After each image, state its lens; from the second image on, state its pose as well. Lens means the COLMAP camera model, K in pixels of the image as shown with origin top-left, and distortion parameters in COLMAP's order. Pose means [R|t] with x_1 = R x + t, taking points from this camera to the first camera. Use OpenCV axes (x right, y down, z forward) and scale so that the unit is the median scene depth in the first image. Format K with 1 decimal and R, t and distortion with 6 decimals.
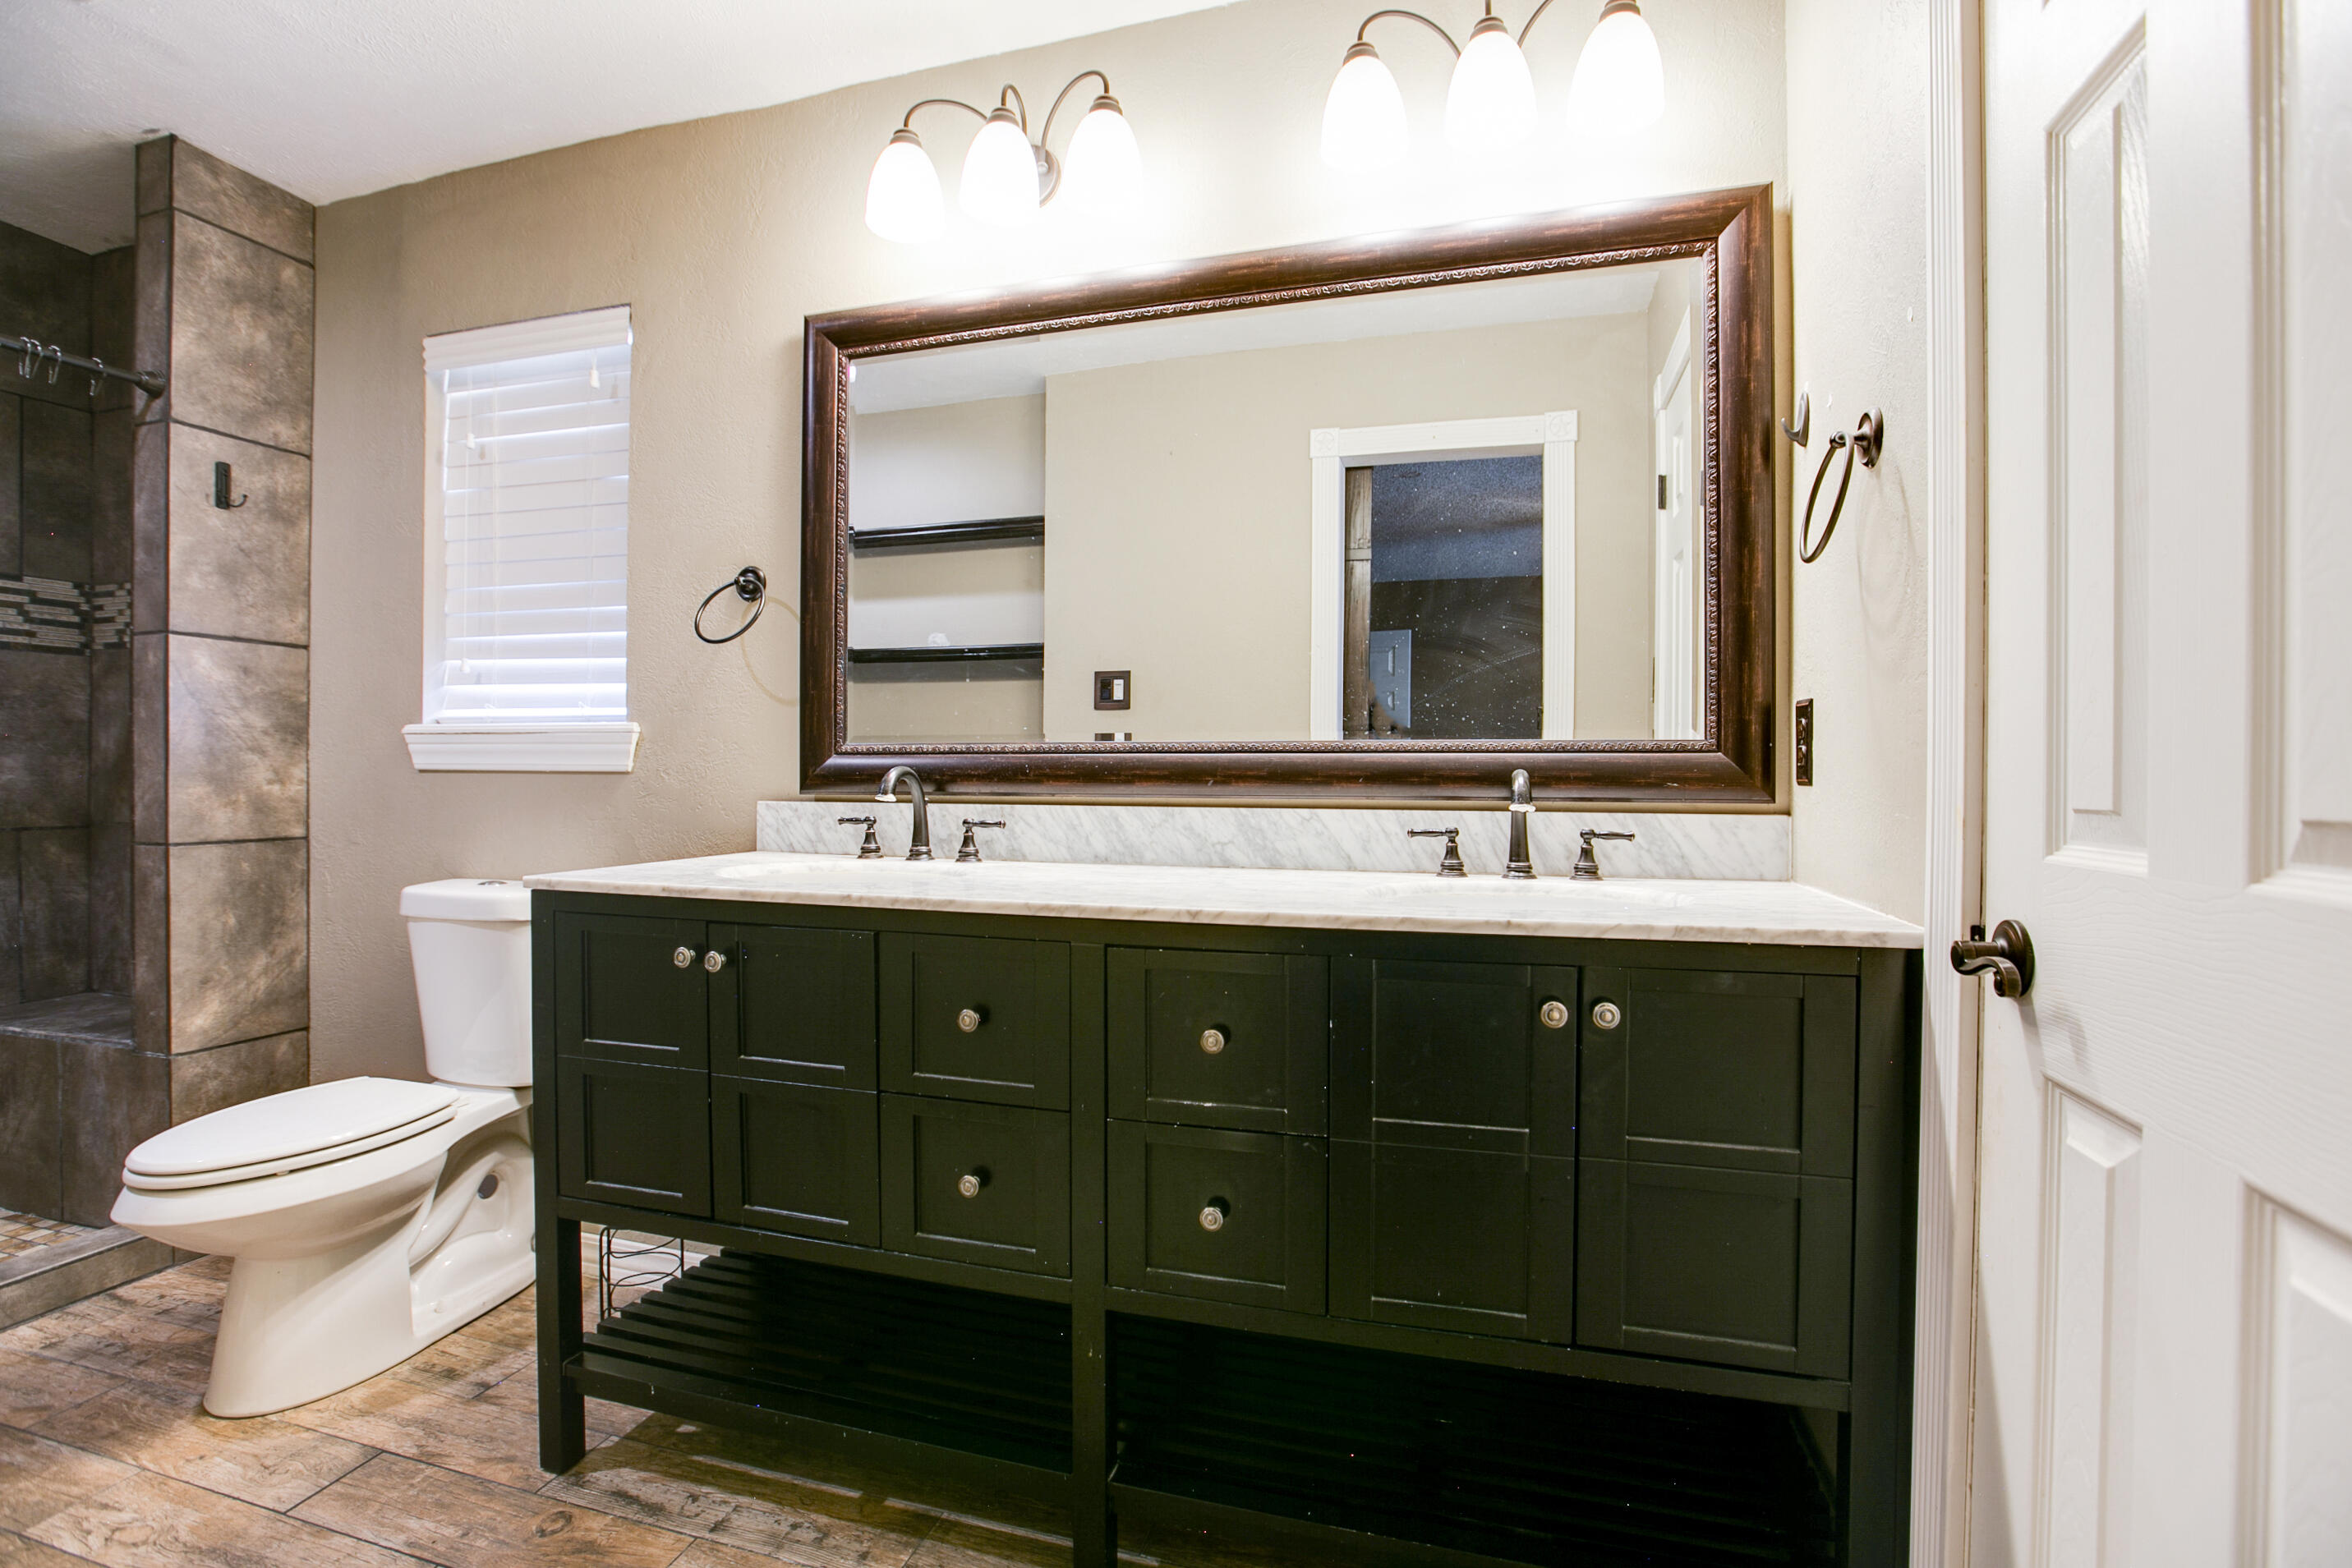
lens RADIAL K [[1071.9, 0, 1177.0], [0, 1071.9, 771.1], [0, 0, 1]] dist [-0.017834, 0.000434]
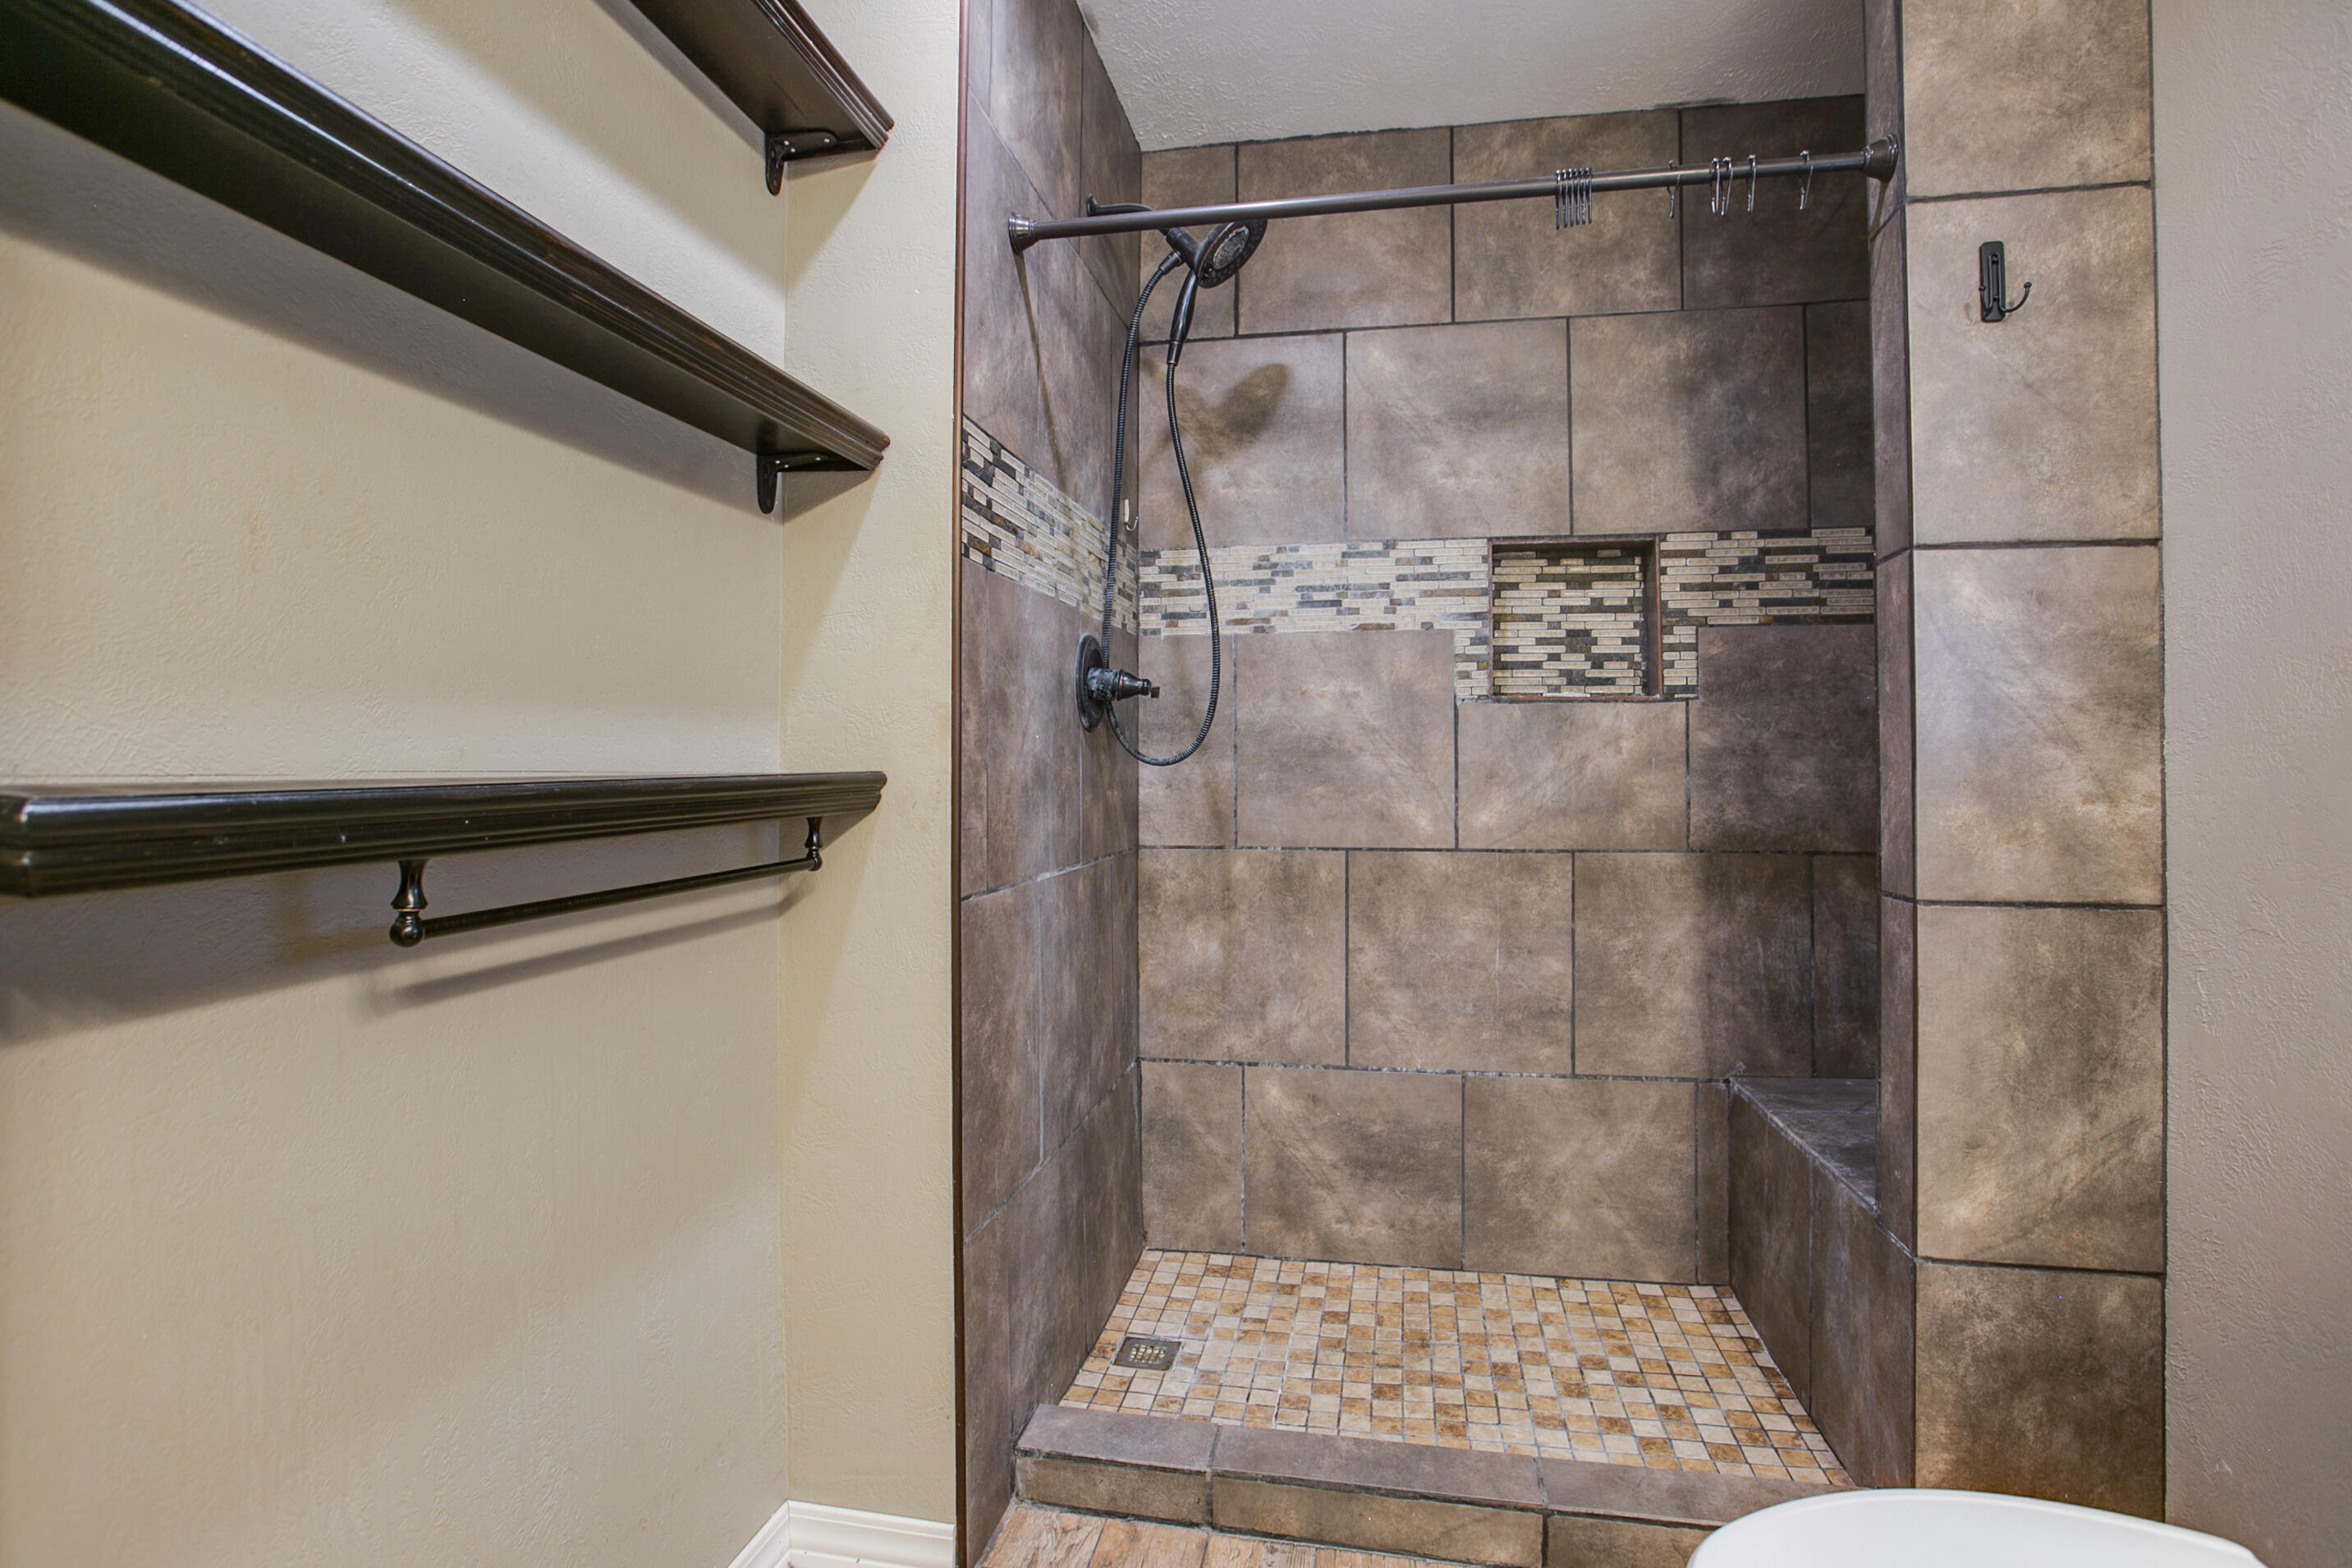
lens RADIAL K [[1140.5, 0, 1177.5], [0, 1140.5, 759.6], [0, 0, 1]] dist [-0.025258, 0.001660]
pose [[0.094496, -0.016737, -0.995385, -0.334282], [0.000599, 0.999859, -0.016755, -0.000299], [0.995525, 0.000987, 0.094493, 0.488674]]
